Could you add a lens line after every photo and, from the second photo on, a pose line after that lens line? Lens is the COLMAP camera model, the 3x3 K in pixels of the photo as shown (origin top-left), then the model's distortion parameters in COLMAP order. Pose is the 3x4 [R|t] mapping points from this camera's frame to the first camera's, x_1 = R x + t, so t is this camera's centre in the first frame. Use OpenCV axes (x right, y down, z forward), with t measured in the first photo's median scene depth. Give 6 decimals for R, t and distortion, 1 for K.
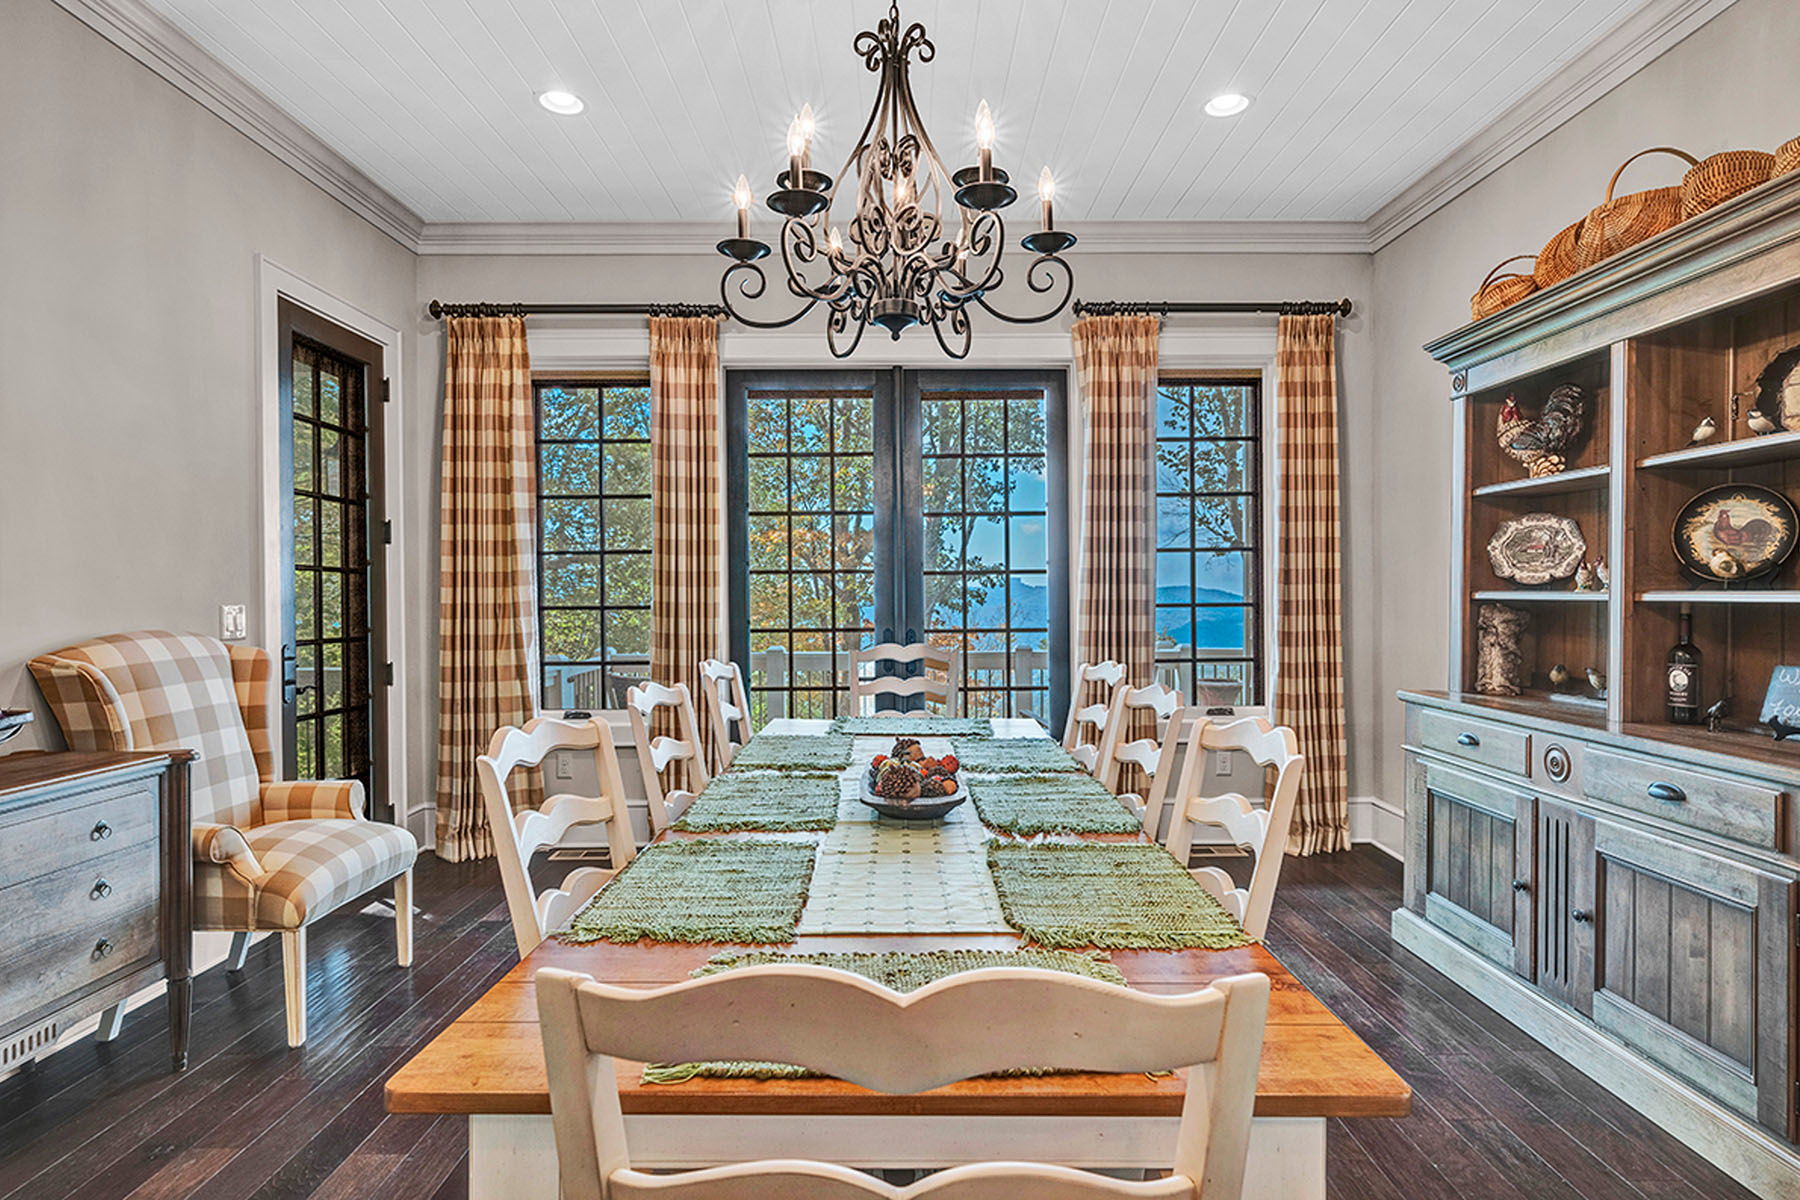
lens RADIAL K [[934.5, 0, 899.4], [0, 934.5, 599.4], [0, 0, 1]] dist [0.001621, 0.000248]
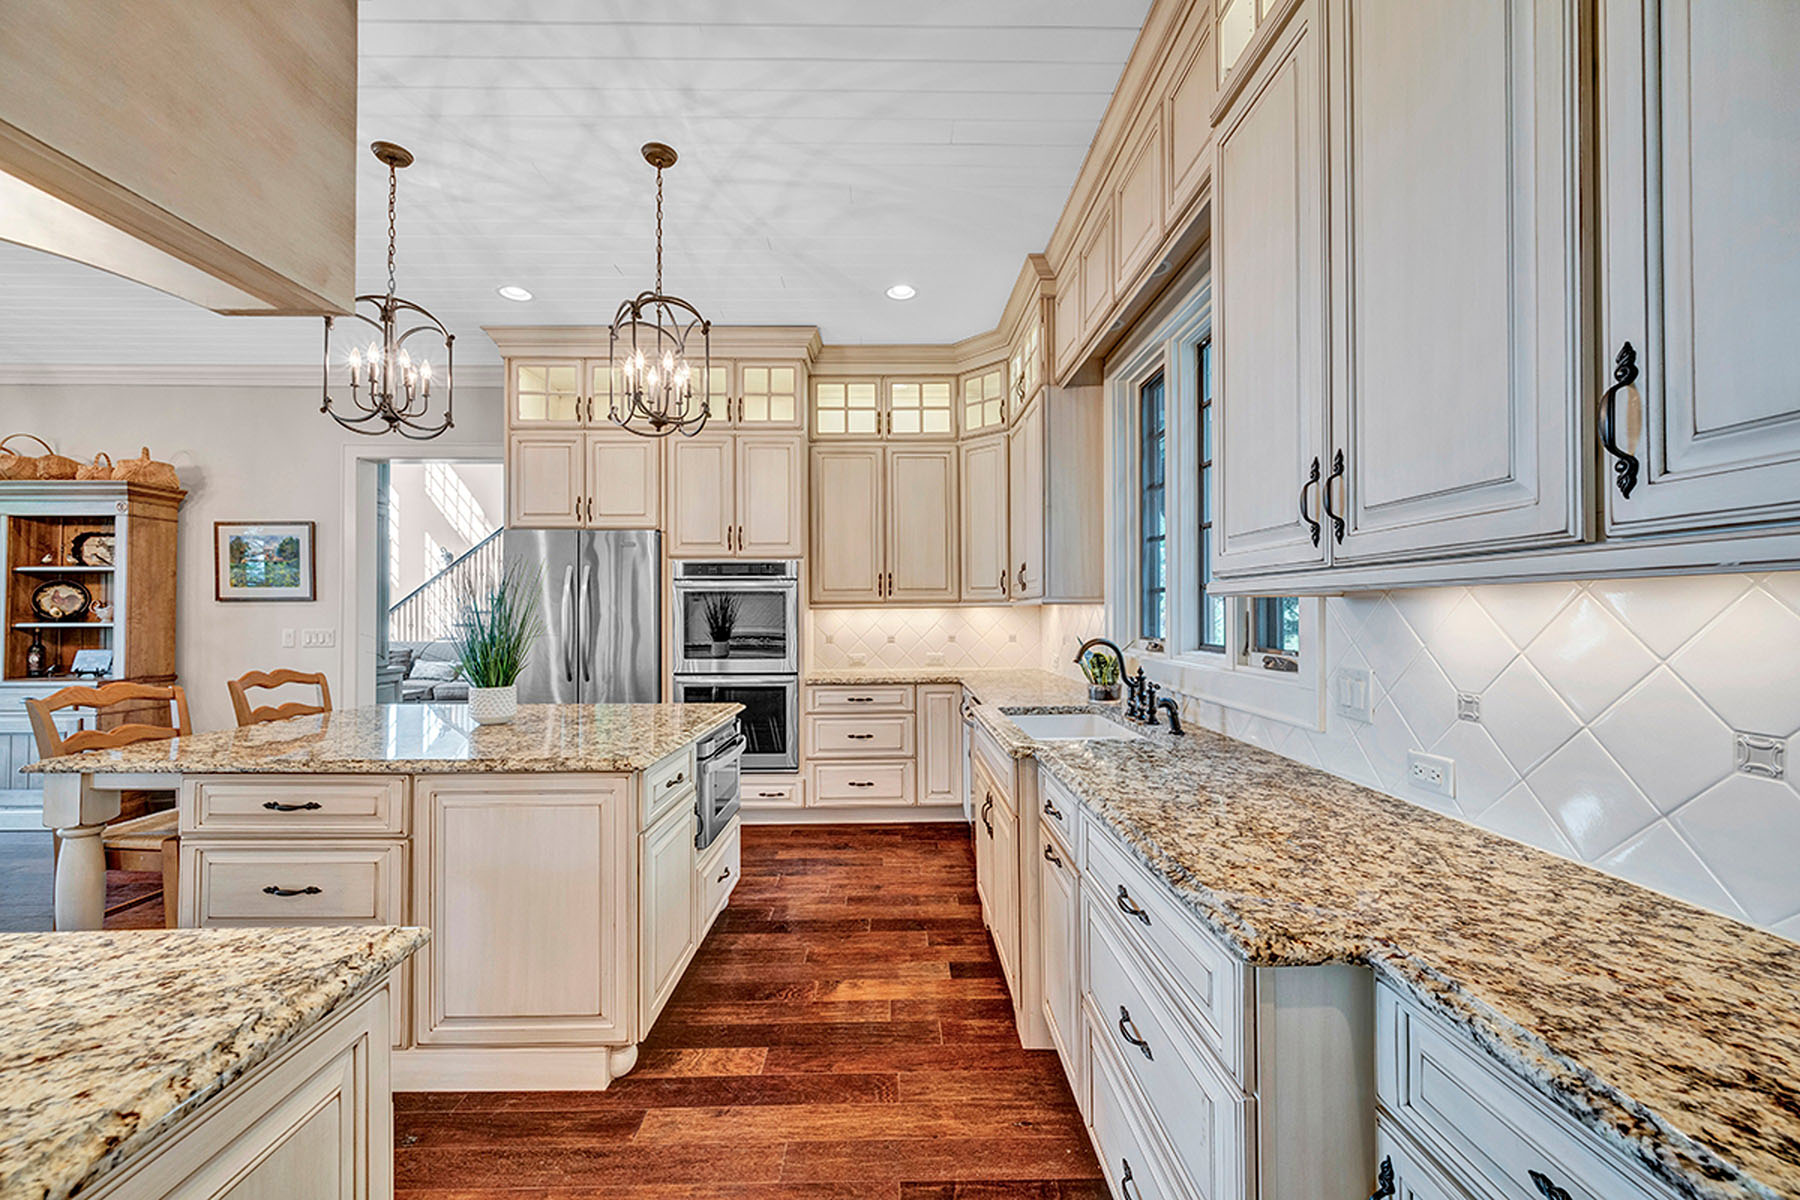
lens RADIAL K [[699.8, 0, 900.6], [0, 699.8, 604.1], [0, 0, 1]] dist [0.000383, 0.000090]
pose [[-0.015503, 0.013719, 0.999786, -1.048969], [0.006272, 0.999888, -0.013623, -0.018840], [-0.999860, 0.006060, -0.015588, -1.254470]]
